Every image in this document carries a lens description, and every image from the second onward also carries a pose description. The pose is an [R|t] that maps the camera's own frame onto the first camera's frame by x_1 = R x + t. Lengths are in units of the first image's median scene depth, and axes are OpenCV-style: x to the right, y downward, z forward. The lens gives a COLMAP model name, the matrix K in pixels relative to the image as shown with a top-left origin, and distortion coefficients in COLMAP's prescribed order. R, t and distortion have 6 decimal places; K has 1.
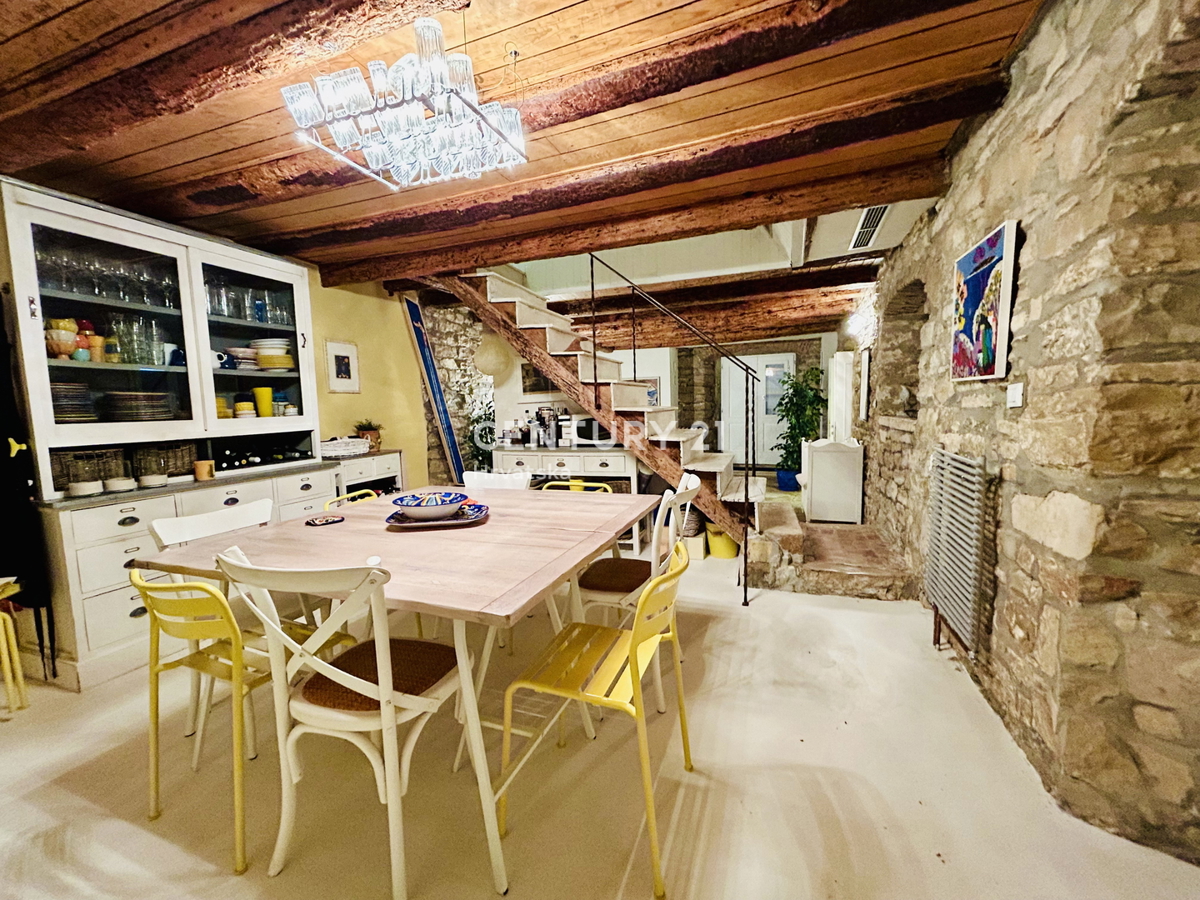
lens RADIAL K [[484.3, 0, 600.2], [0, 484.3, 448.1], [0, 0, 1]] dist [0.000935, 0.001140]
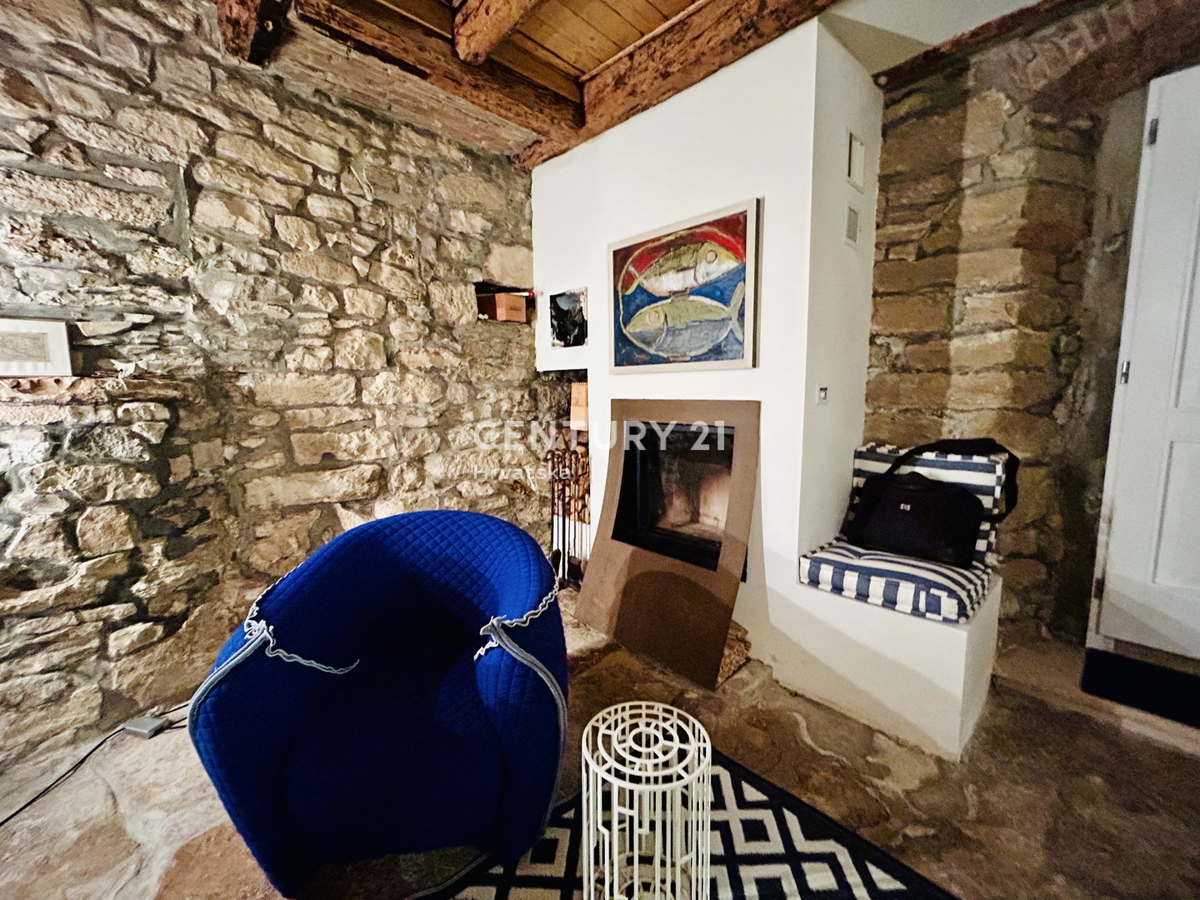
lens RADIAL K [[484.3, 0, 603.8], [0, 484.3, 447.1], [0, 0, 1]] dist [0.000935, 0.001140]
pose [[0.902751, 0.066816, -0.424943, 0.148775], [-0.054040, 0.997652, 0.042064, -0.044503], [0.426756, -0.015009, 0.904242, 0.737499]]
